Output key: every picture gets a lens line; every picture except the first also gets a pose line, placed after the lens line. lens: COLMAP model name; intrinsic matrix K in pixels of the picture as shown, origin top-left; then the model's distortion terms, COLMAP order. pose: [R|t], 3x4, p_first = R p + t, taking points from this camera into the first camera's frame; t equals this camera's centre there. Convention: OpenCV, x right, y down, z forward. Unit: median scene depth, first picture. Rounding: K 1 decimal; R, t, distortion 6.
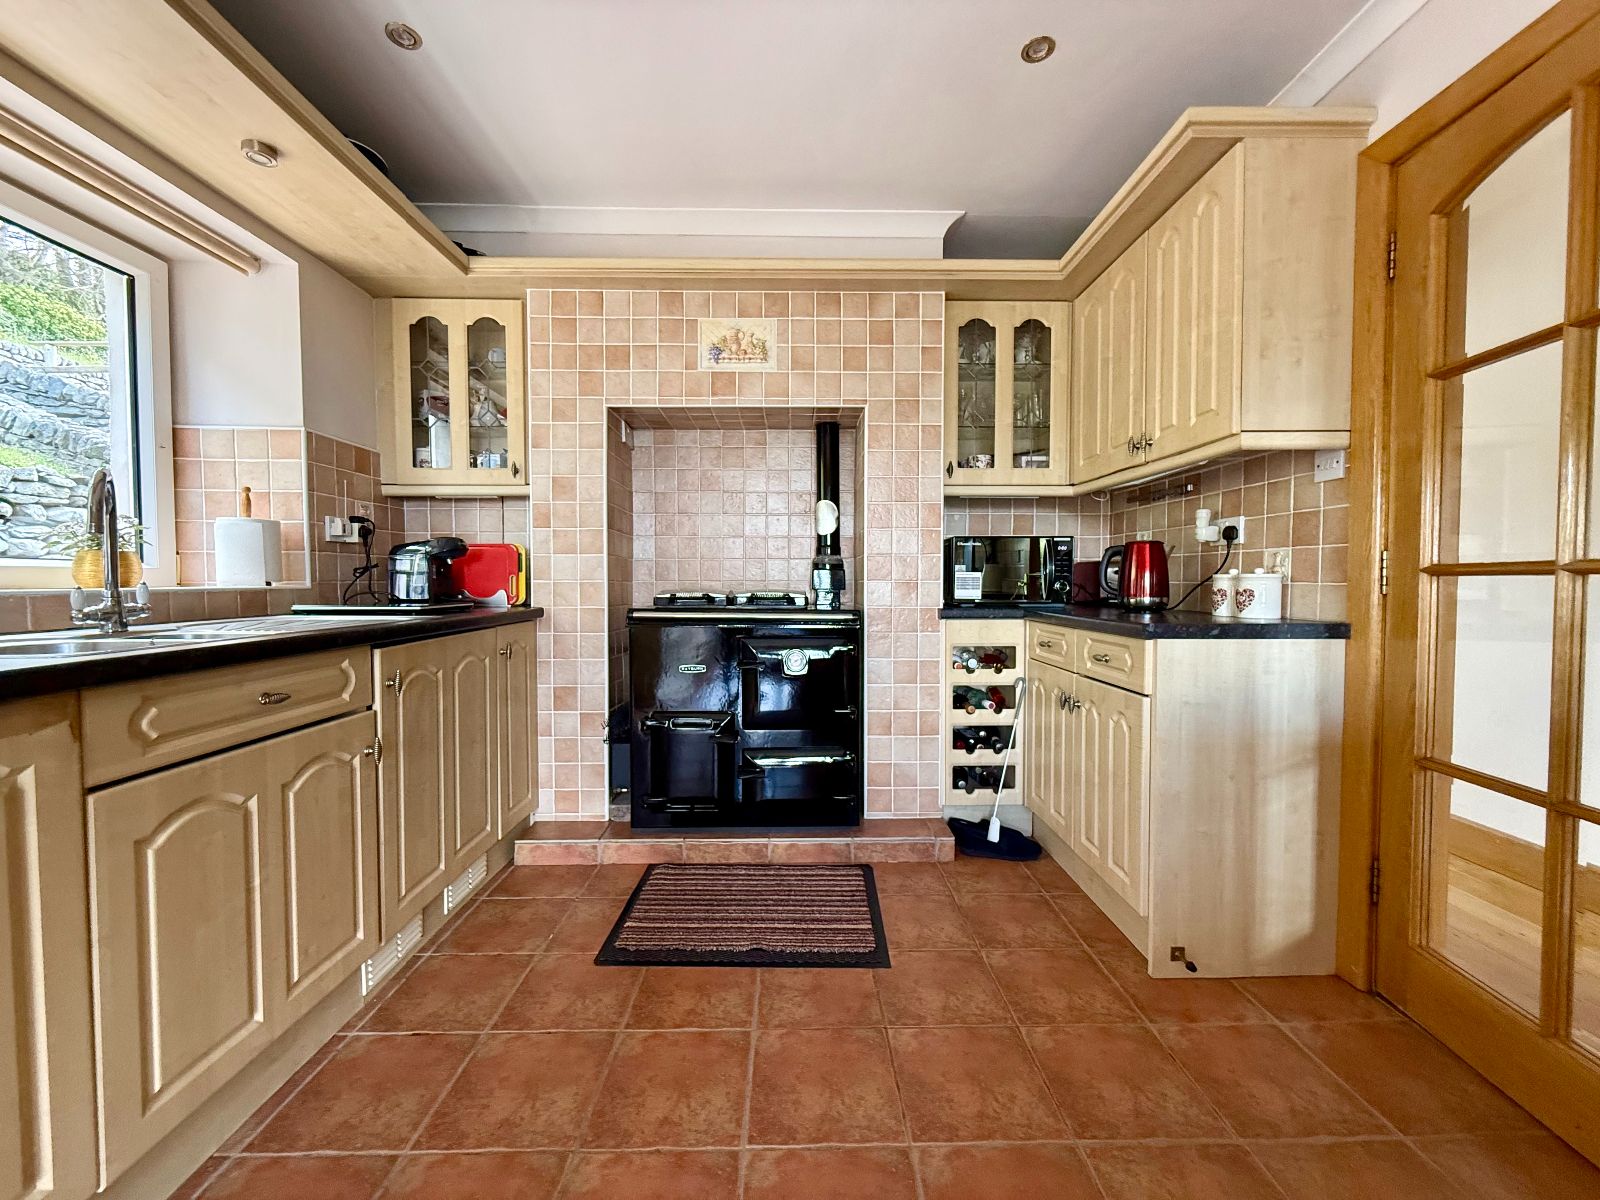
lens RADIAL K [[638.1, 0, 804.3], [0, 638.1, 597.2], [0, 0, 1]] dist [-0.000732, 0.000139]
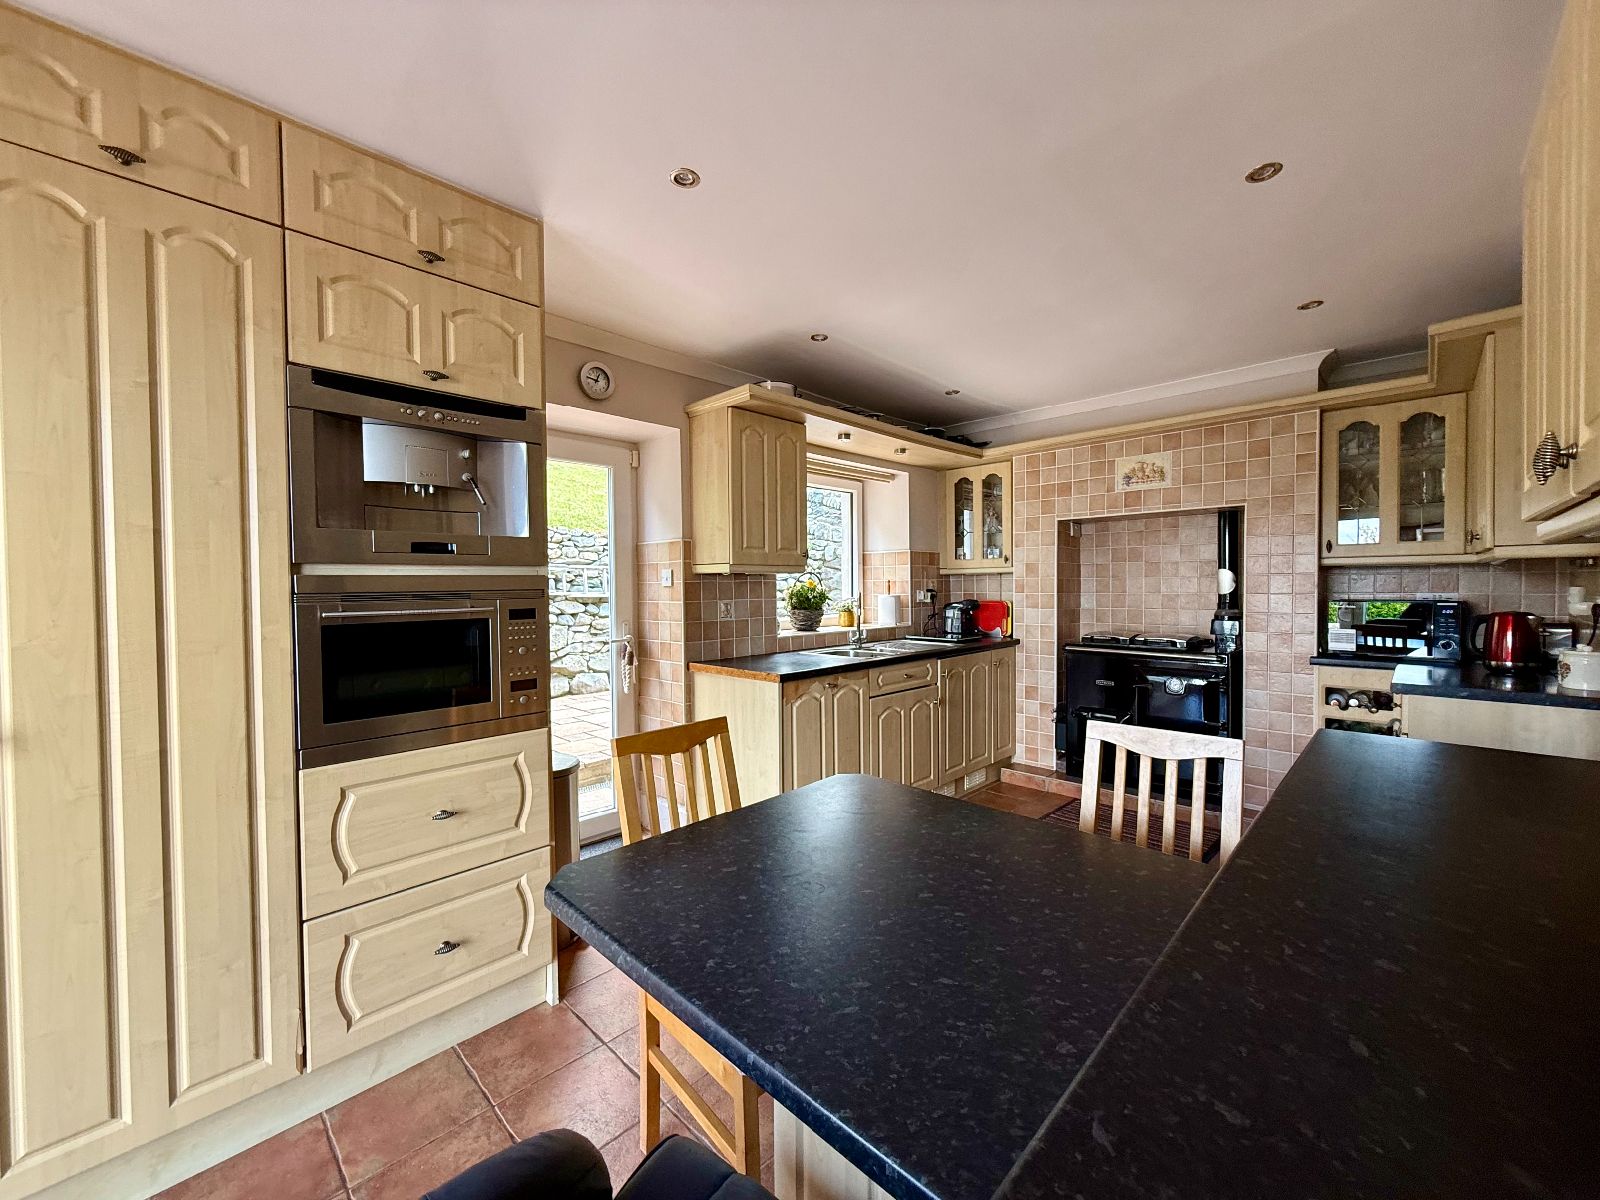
lens RADIAL K [[638.1, 0, 803.7], [0, 638.1, 596.1], [0, 0, 1]] dist [-0.000732, 0.000139]
pose [[0.704817, 0.006793, -0.709356, 0.415310], [-0.012827, 0.999913, -0.003170, -0.089309], [0.709273, 0.011333, 0.704843, -0.653140]]
